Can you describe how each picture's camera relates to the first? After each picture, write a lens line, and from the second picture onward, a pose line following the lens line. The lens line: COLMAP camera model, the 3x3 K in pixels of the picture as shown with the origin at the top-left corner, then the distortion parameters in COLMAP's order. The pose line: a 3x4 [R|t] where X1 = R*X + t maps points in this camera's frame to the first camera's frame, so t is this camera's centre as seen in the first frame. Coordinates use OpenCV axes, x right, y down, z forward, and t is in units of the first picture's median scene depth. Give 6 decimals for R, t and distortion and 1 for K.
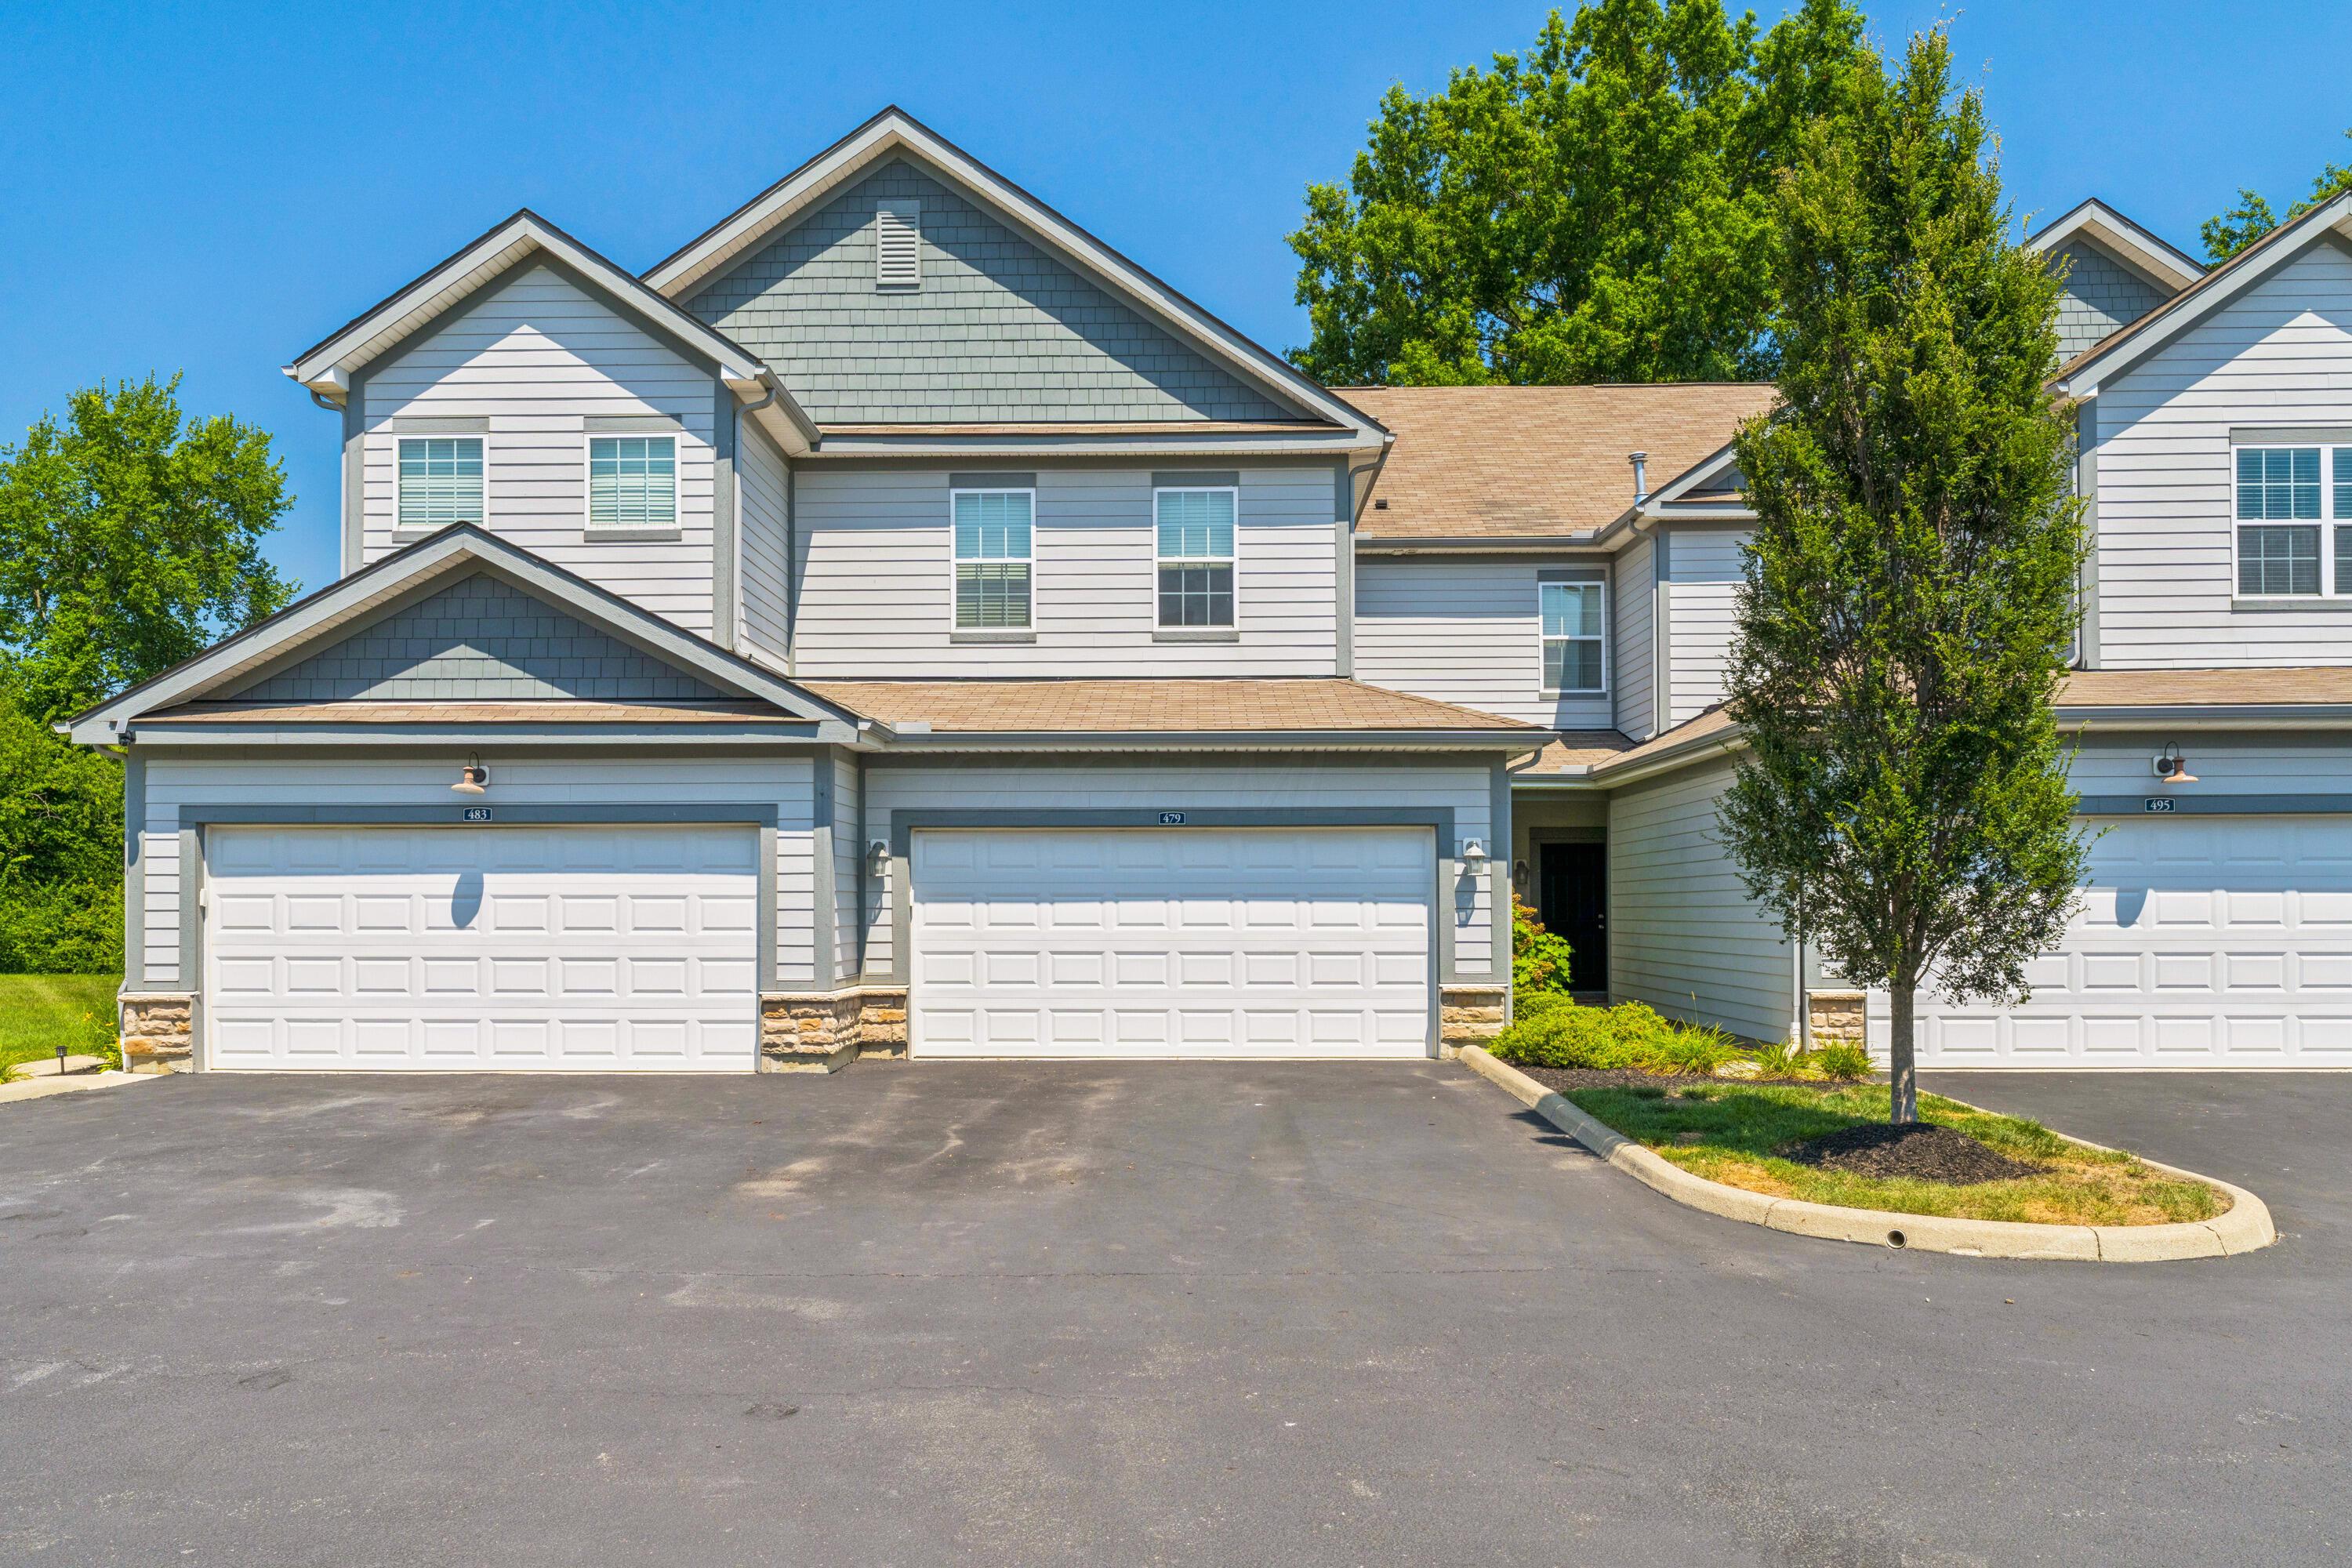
lens RADIAL K [[1626.9, 0, 1156.3], [0, 1626.9, 808.5], [0, 0, 1]] dist [0.005599, 0.001493]
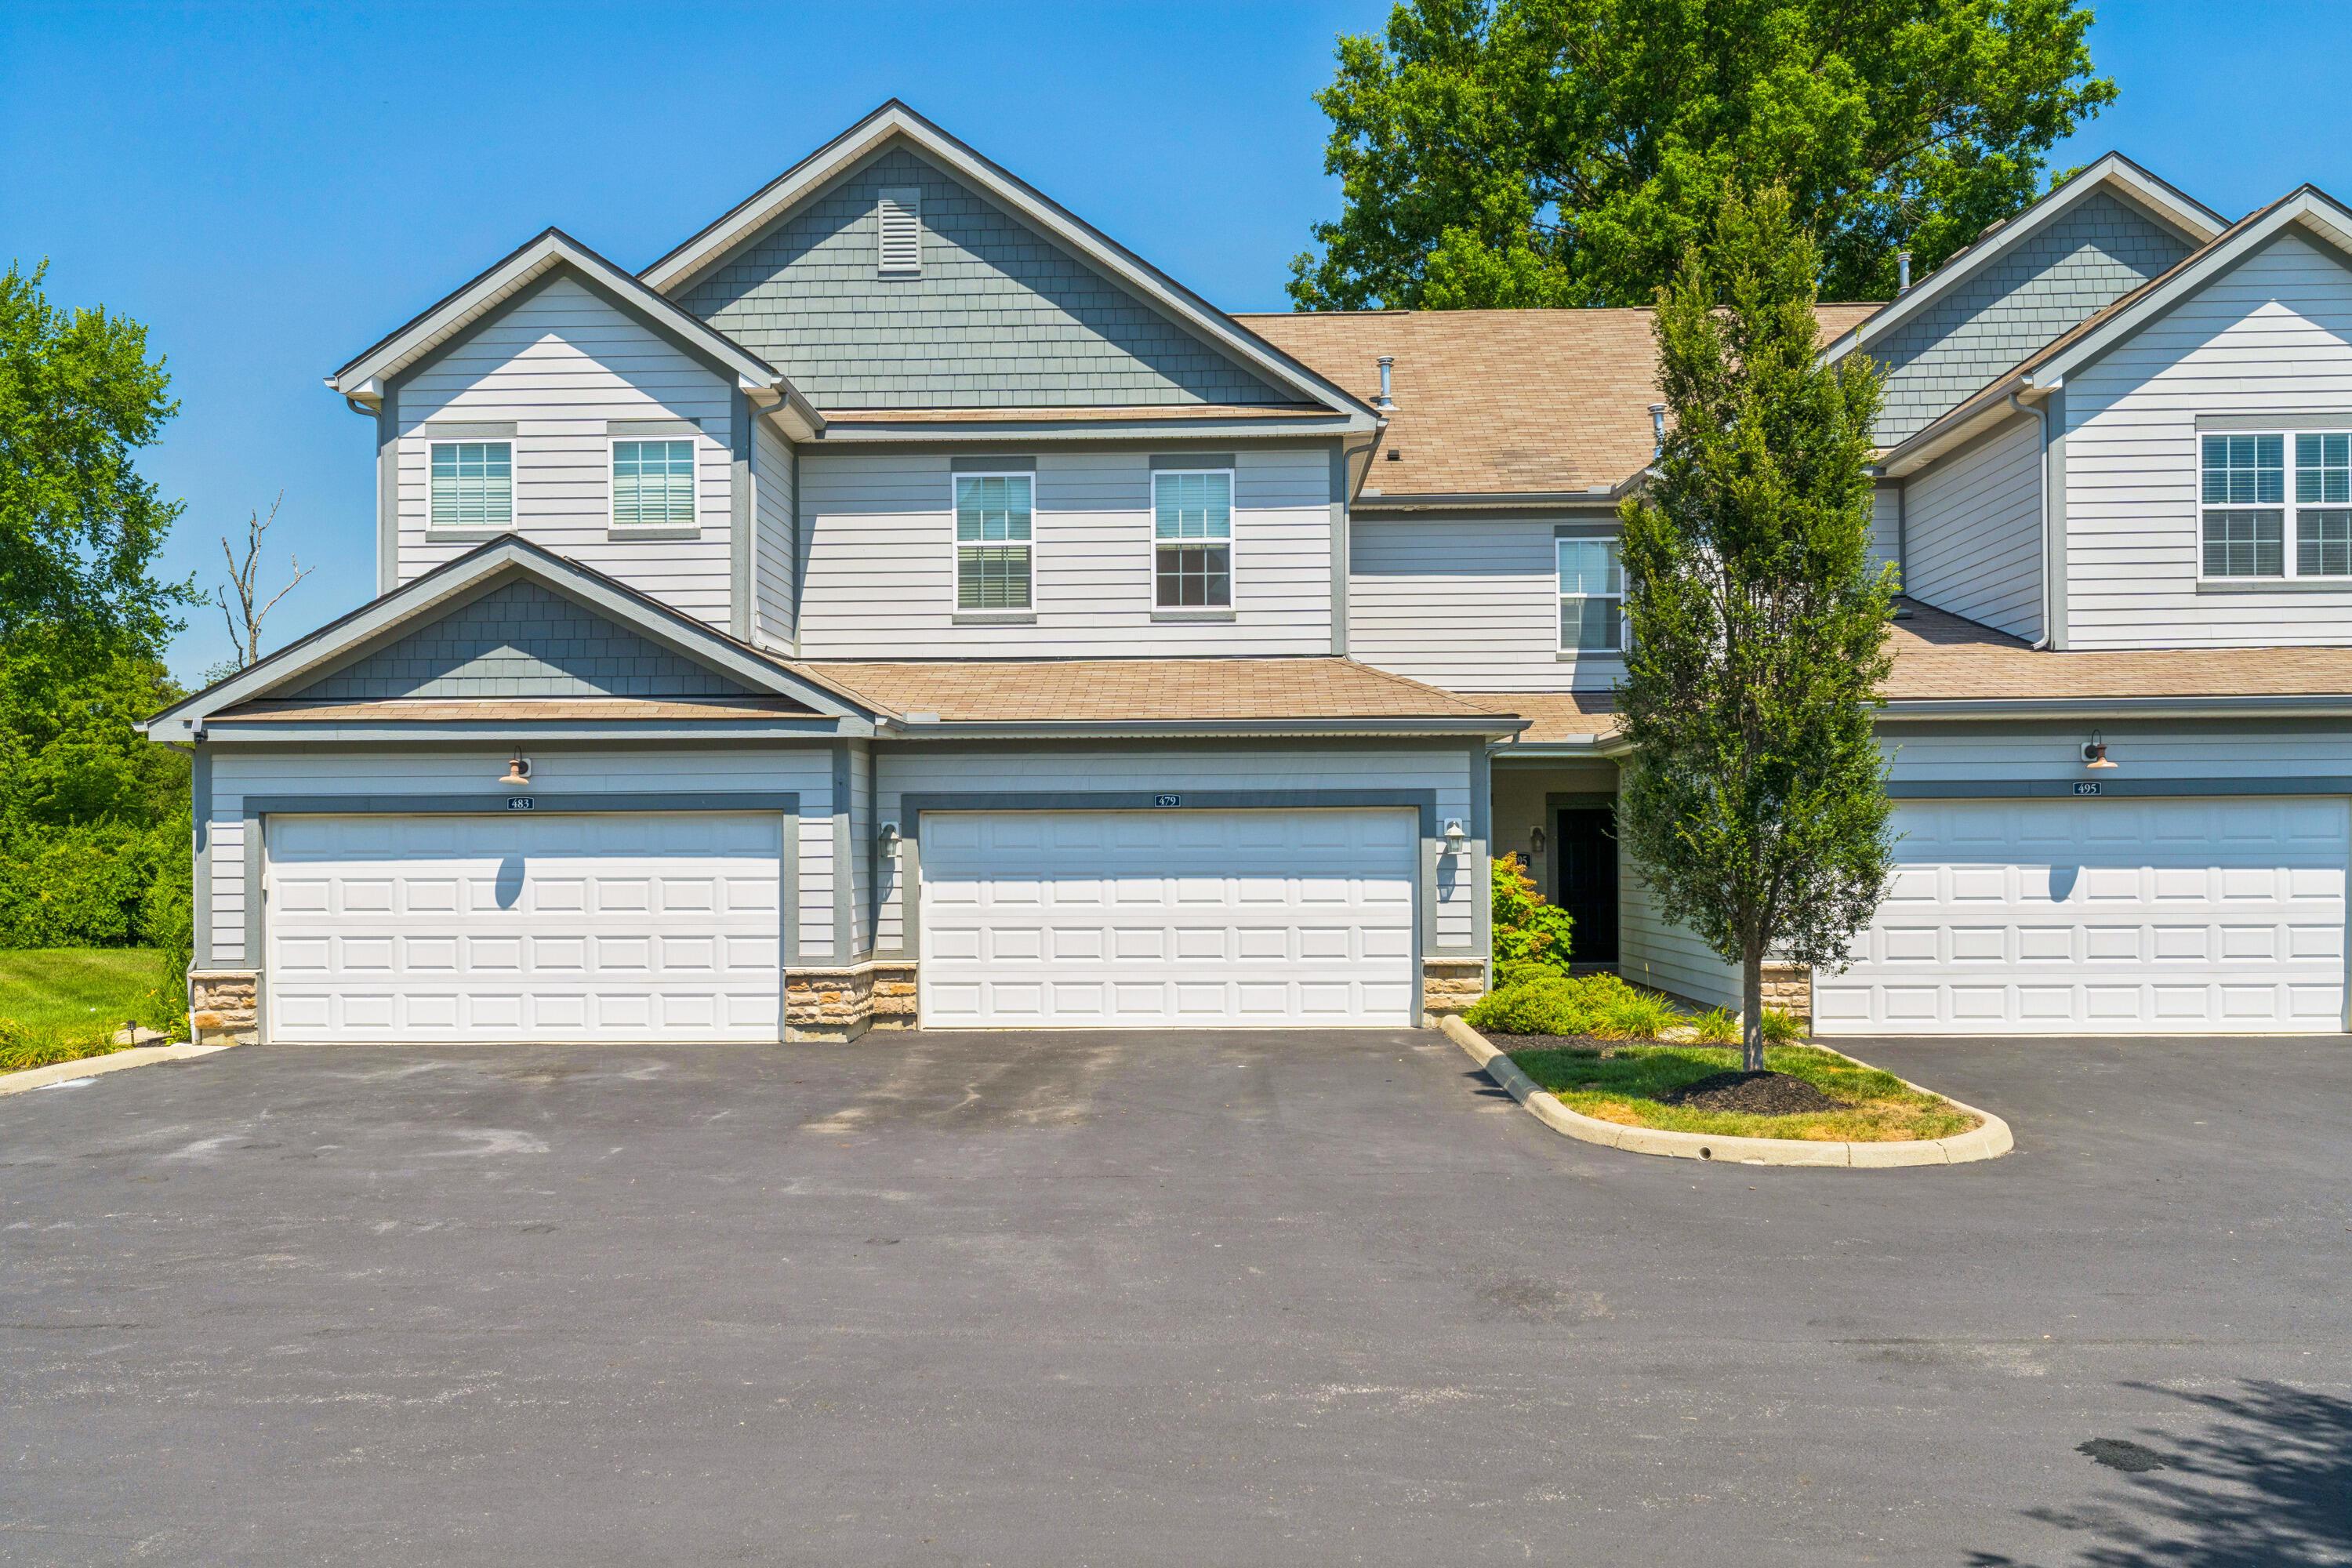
lens RADIAL K [[1933.6, 0, 1189.6], [0, 1933.6, 761.2], [0, 0, 1]] dist [0.016132, 0.008268]
pose [[0.999945, -0.002708, 0.010147, 0.011347], [0.002625, 0.999963, 0.008183, -0.030174], [-0.010169, -0.008156, 0.999915, -0.255328]]
